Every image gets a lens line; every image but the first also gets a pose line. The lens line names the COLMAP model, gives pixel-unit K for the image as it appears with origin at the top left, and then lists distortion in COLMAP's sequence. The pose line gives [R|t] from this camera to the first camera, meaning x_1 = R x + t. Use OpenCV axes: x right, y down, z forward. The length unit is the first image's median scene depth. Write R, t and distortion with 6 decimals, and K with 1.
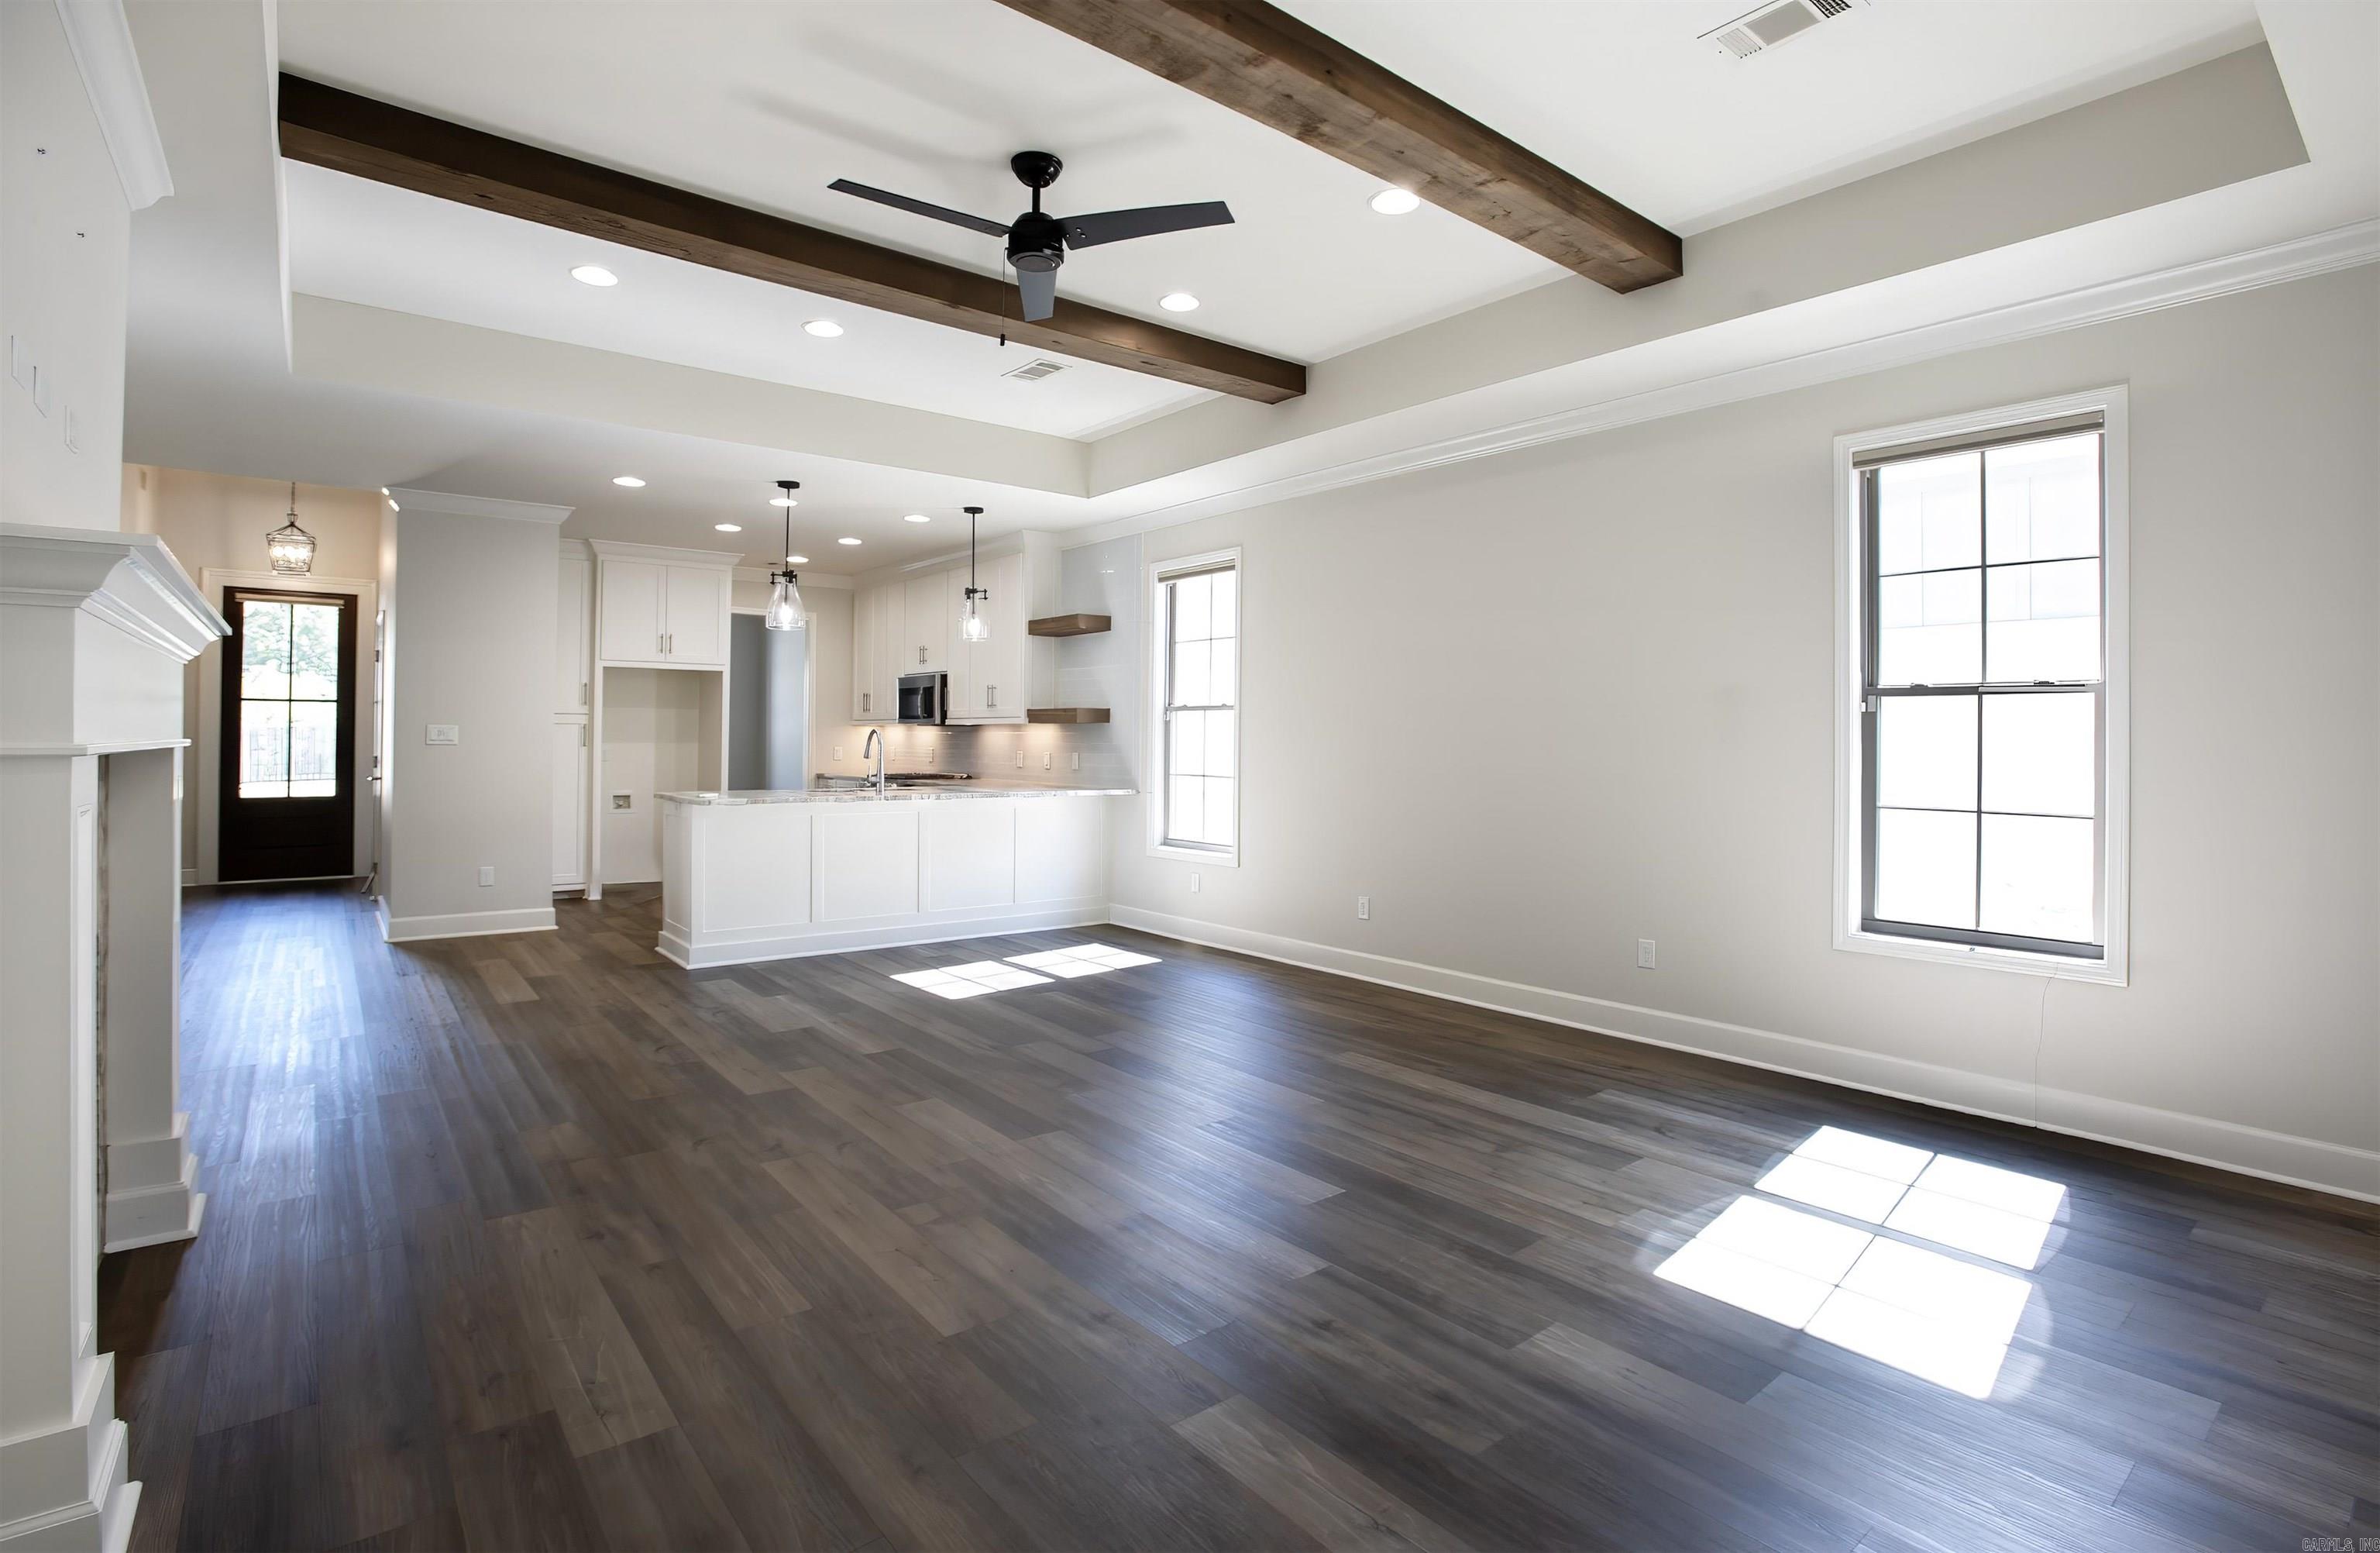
lens RADIAL K [[1110.0, 0, 1113.4], [0, 1110.0, 721.1], [0, 0, 1]] dist [-0.002972, -0.000278]
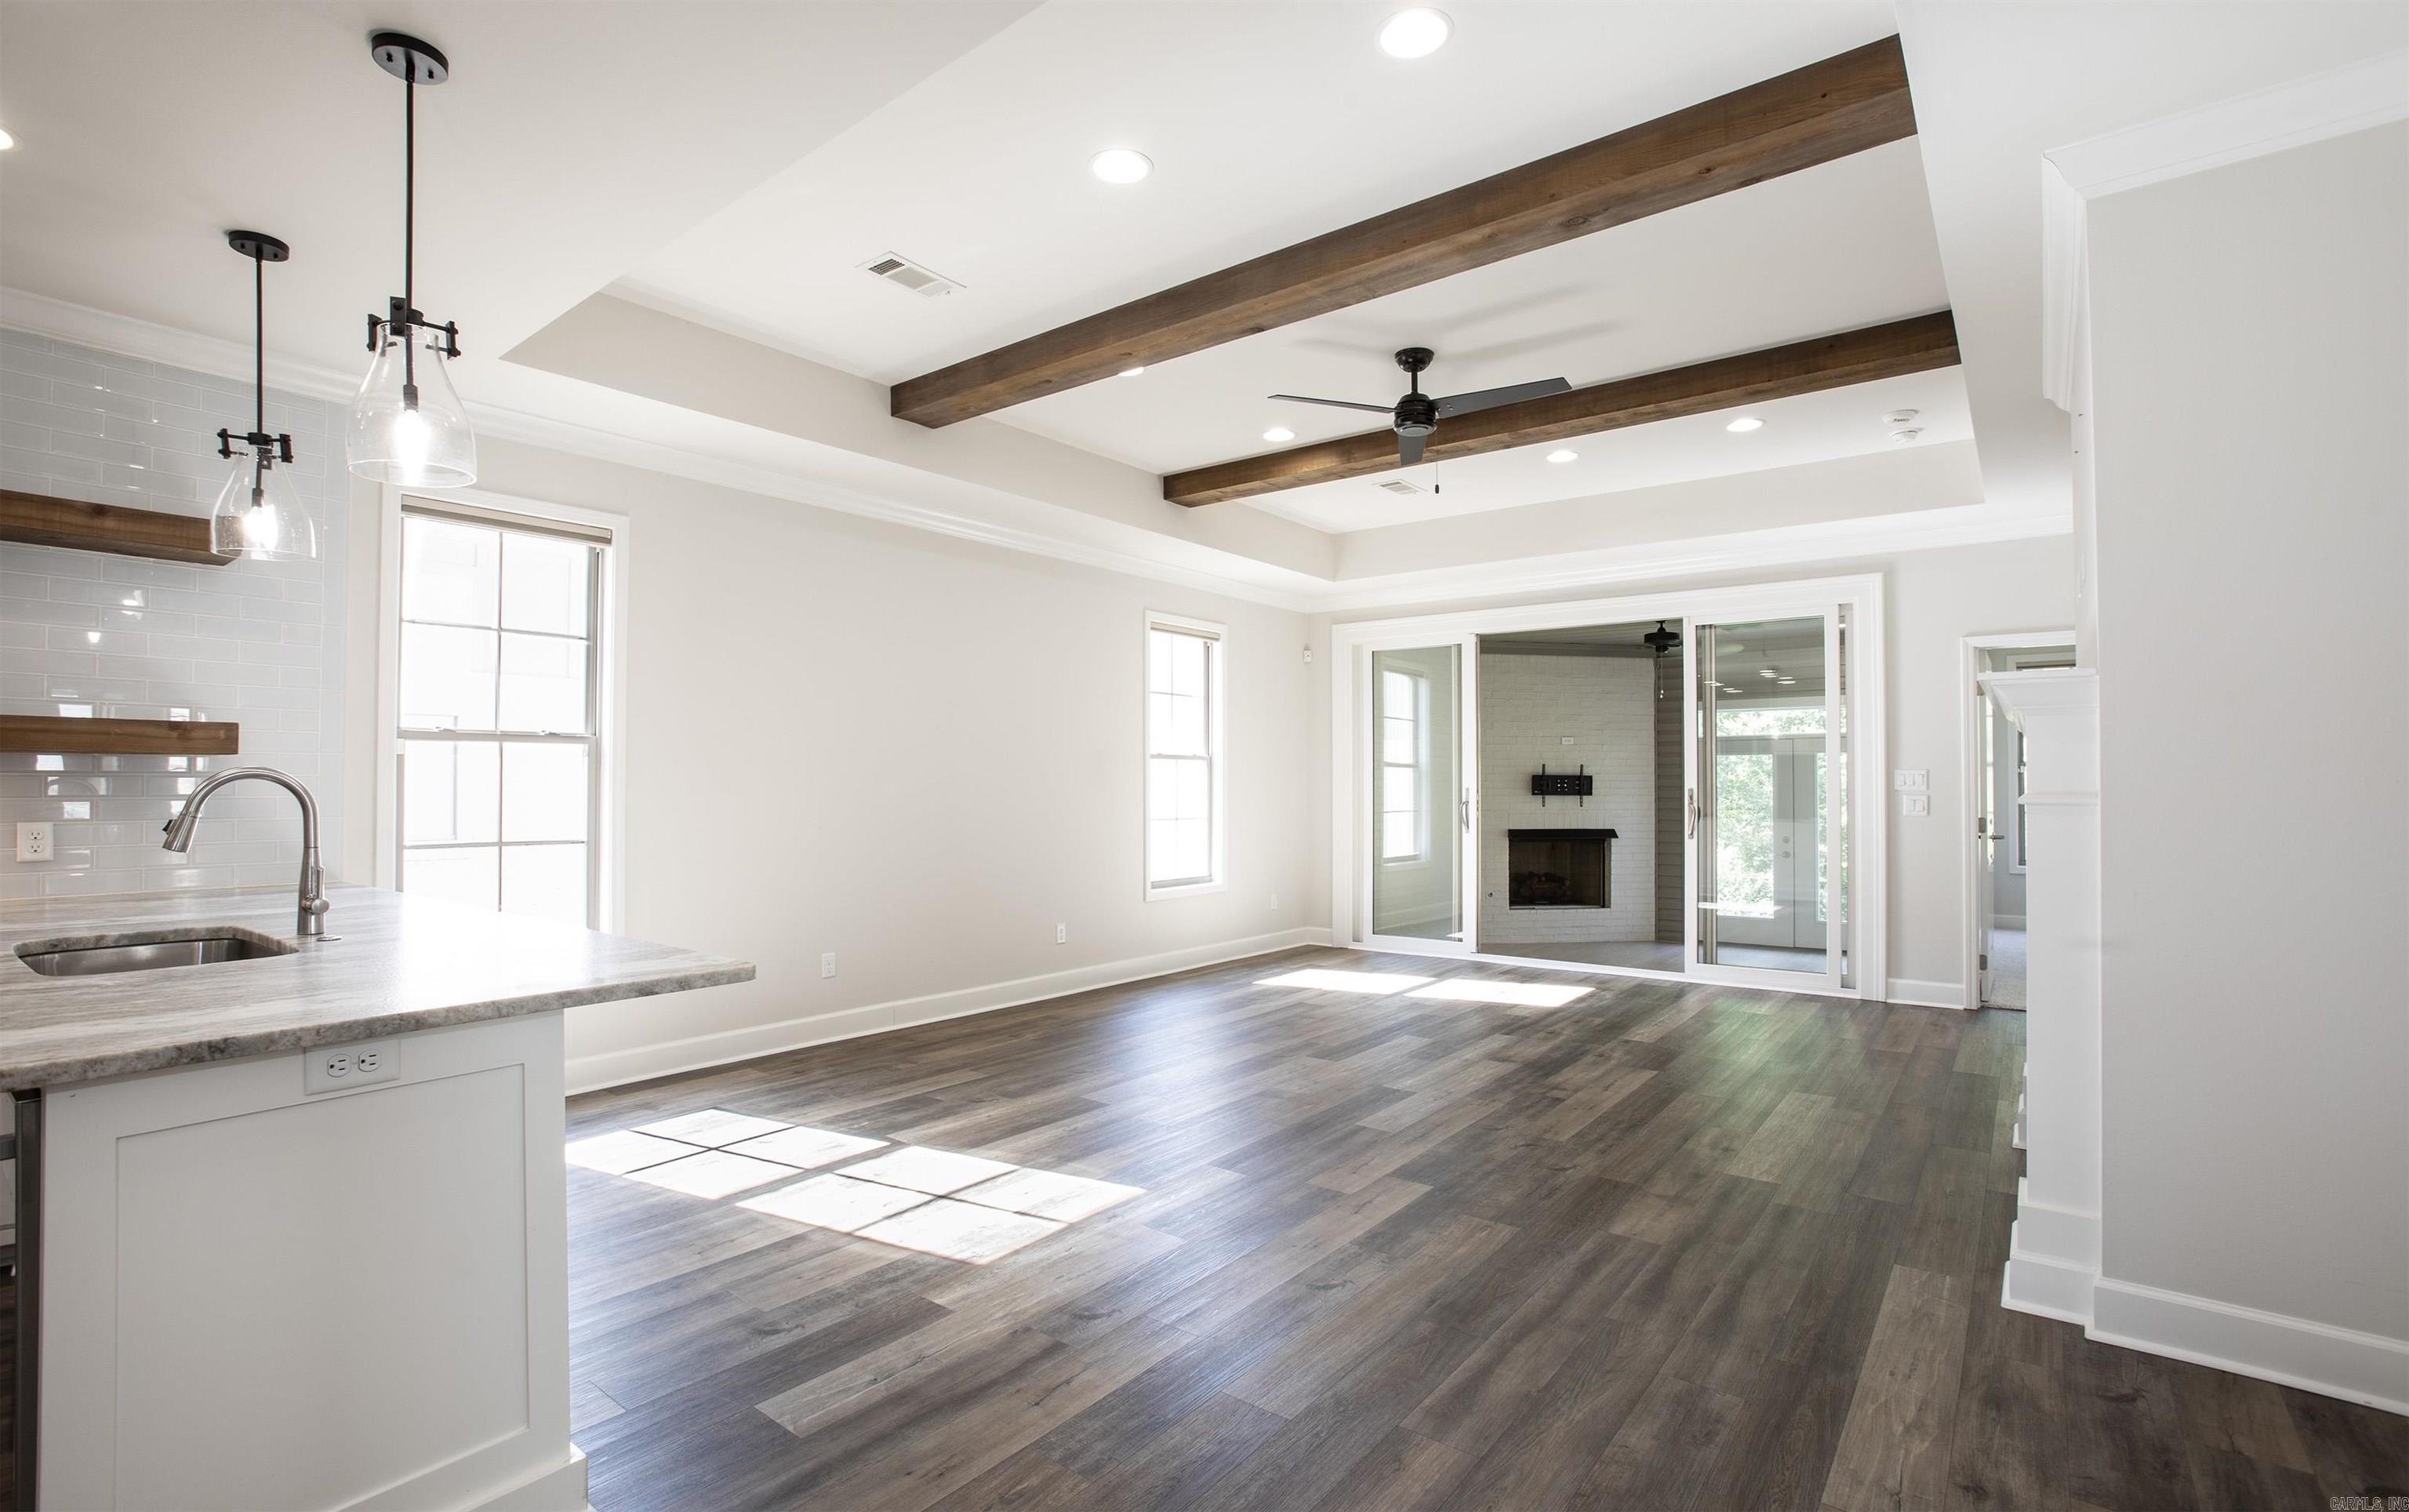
lens RADIAL K [[1100.8, 0, 1205.4], [0, 1100.8, 773.9], [0, 0, 1]] dist [-0.059813, 0.031191]
pose [[-0.275112, 0.002699, 0.961409, -1.347881], [-0.018245, 0.999801, -0.008027, 0.015133], [-0.961239, -0.019749, -0.275008, 1.704708]]
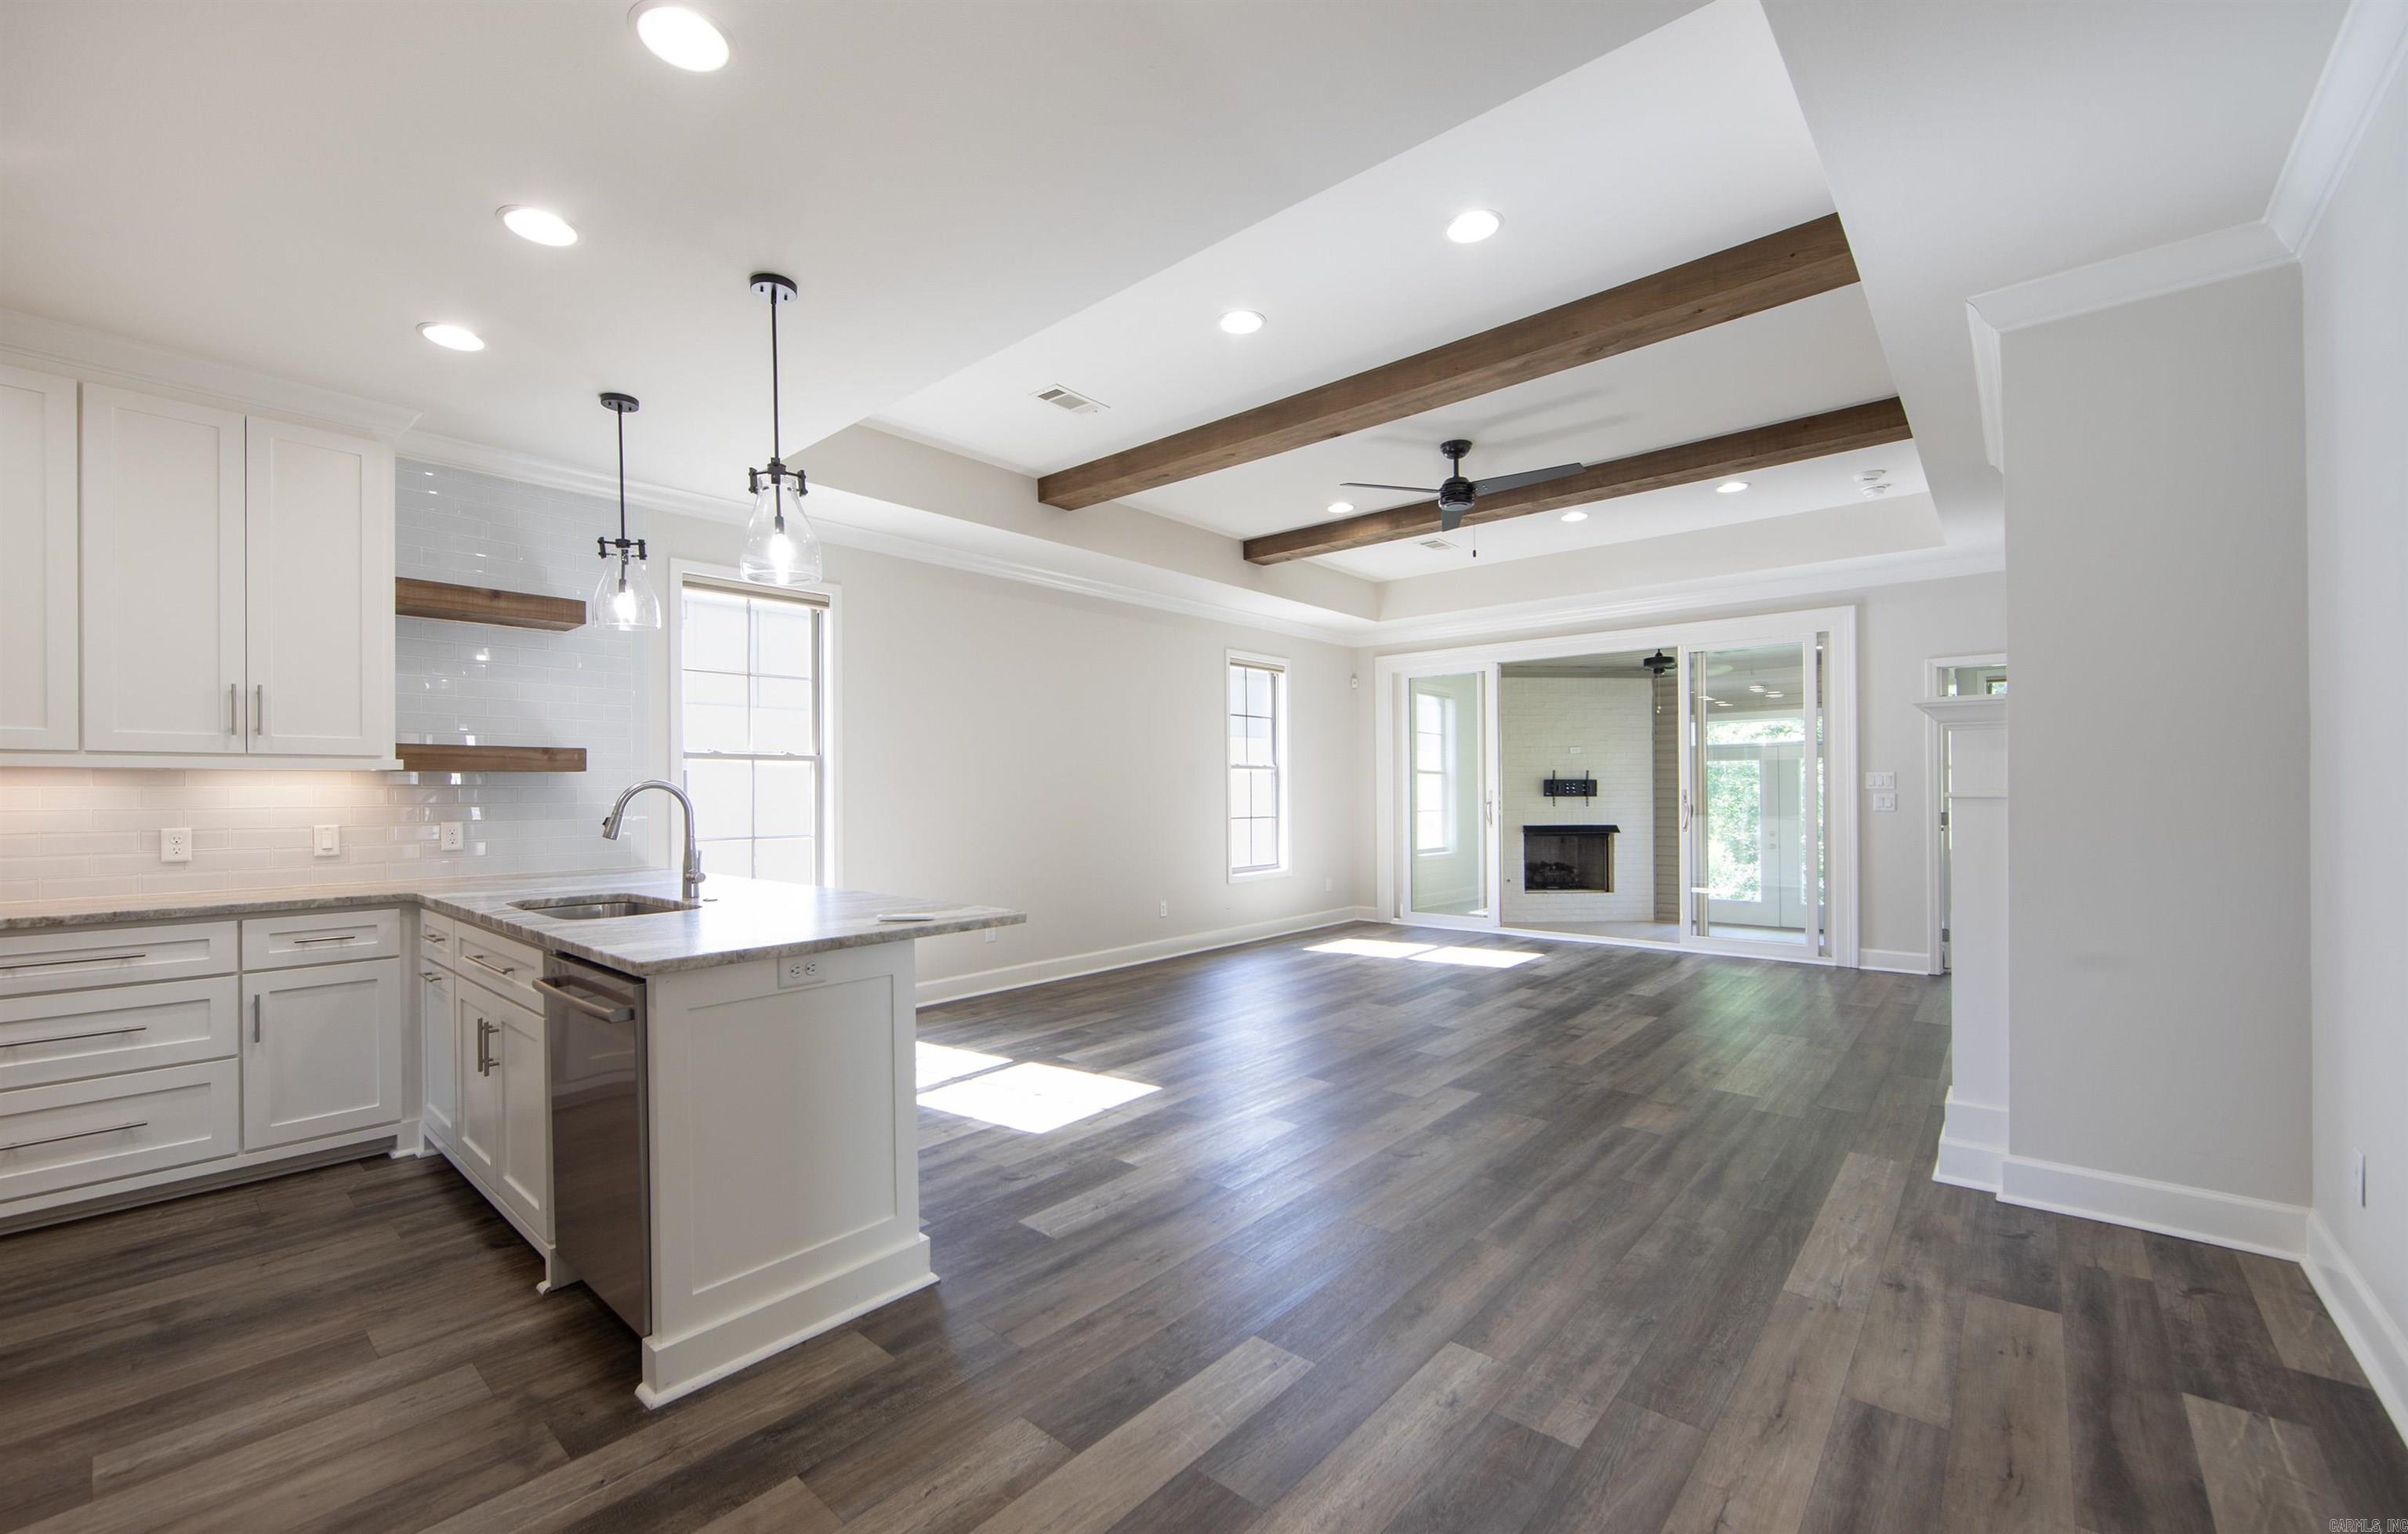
lens RADIAL K [[959.4, 0, 1188.7], [0, 959.4, 792.2], [0, 0, 1]] dist [0.001359, 0.000091]
pose [[-0.217931, -0.006538, 0.975942, -1.498847], [-0.010790, 0.999933, 0.004289, 0.018320], [-0.975904, -0.009596, -0.217987, 1.826238]]
